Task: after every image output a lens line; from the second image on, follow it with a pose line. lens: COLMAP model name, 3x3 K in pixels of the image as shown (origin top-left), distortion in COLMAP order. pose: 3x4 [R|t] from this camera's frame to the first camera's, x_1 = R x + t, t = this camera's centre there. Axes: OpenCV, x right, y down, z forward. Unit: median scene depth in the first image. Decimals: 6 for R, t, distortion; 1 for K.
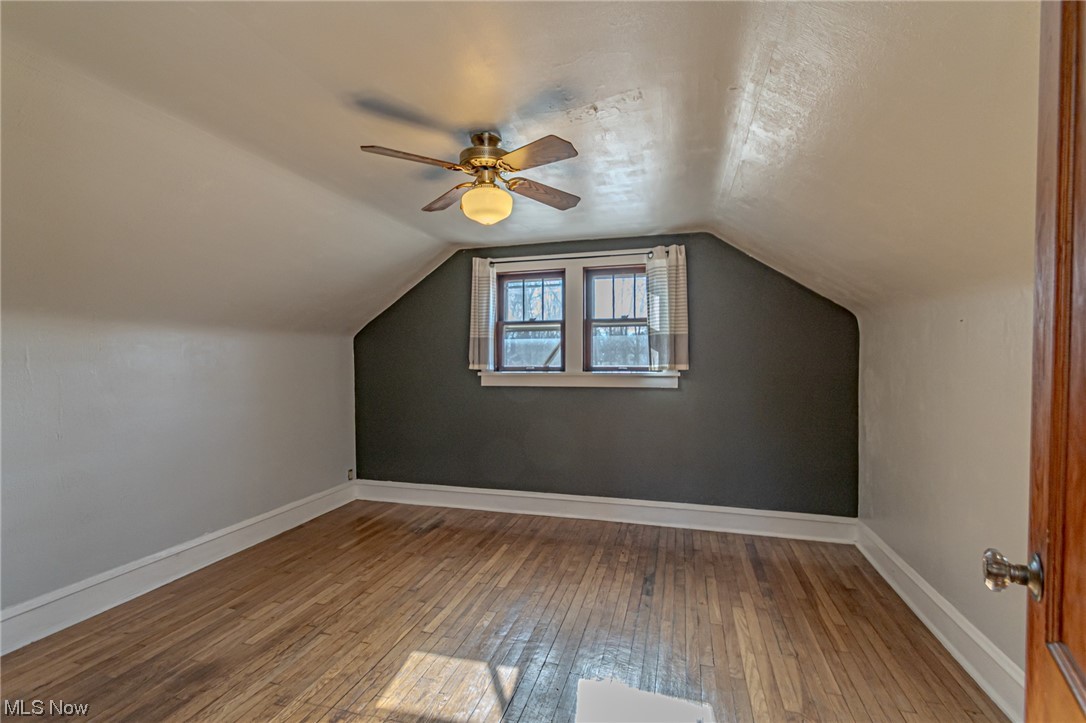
lens RADIAL K [[478.8, 0, 545.8], [0, 478.8, 364.0], [0, 0, 1]] dist [0.009406, -0.000562]
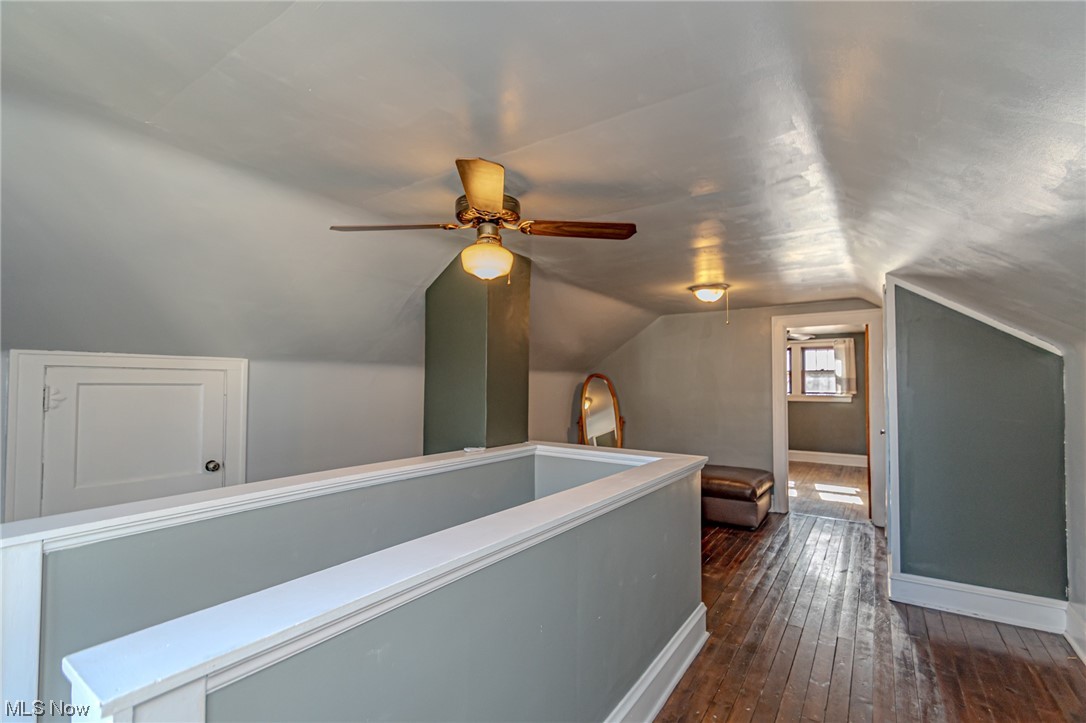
lens RADIAL K [[478.8, 0, 539.2], [0, 478.8, 367.1], [0, 0, 1]] dist [0.009406, -0.000562]
pose [[0.949007, -0.008970, -0.315127, -0.385685], [0.000249, 0.999616, -0.027705, -0.048819], [0.315255, 0.026214, 0.948645, -1.544429]]
